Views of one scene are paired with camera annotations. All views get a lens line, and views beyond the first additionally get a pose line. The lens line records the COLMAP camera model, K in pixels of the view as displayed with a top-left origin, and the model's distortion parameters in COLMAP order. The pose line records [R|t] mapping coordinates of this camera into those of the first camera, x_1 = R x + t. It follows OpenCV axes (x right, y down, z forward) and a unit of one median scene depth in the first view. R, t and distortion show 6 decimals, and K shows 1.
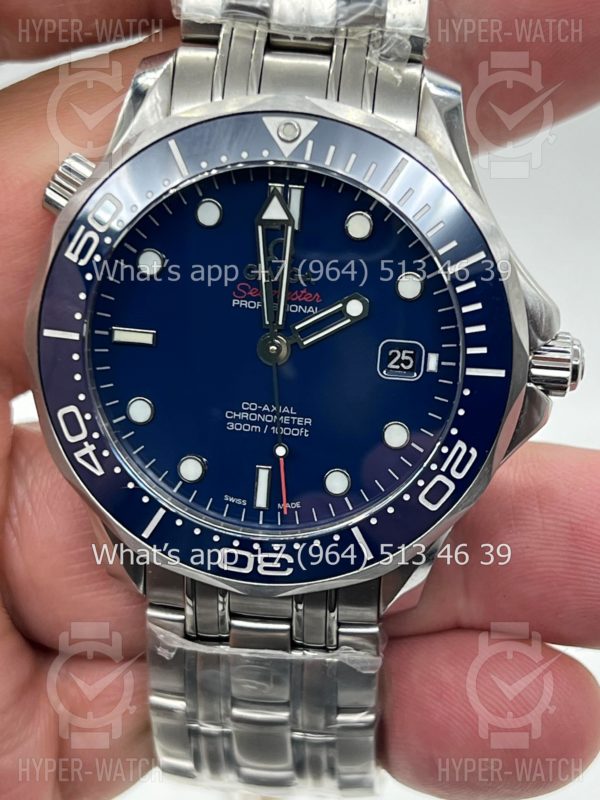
lens RADIAL K [[1752.9, 0, 298.4], [0, 1752.9, 377.0], [0, 0, 1]] dist [0.548342, -0.069934]
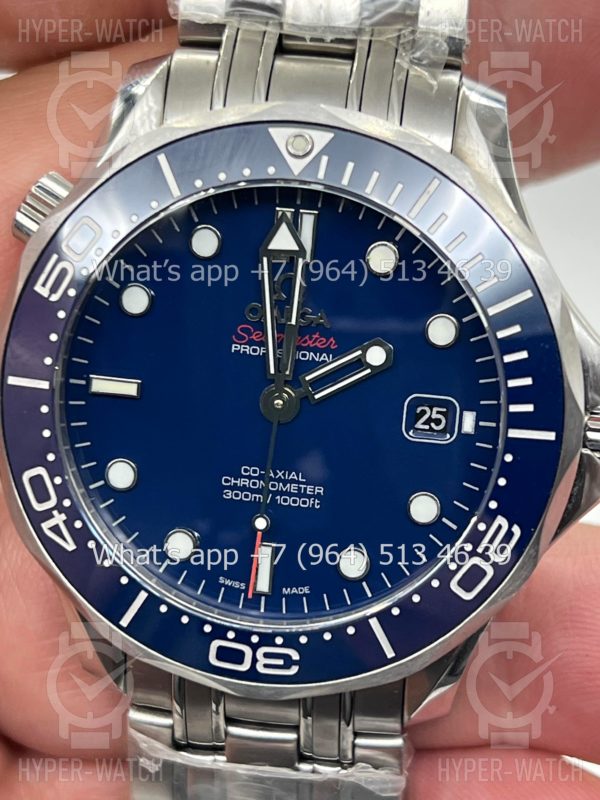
lens RADIAL K [[1784.4, 0, 300.0], [0, 1784.4, 400.0], [0, 0, 1]] dist [0.470397, -0.506826]
pose [[0.999425, 0.014507, -0.030641, 0.021966], [-0.015558, 0.999289, -0.034330, 0.011702], [0.030121, 0.034787, 0.998941, 0.143498]]
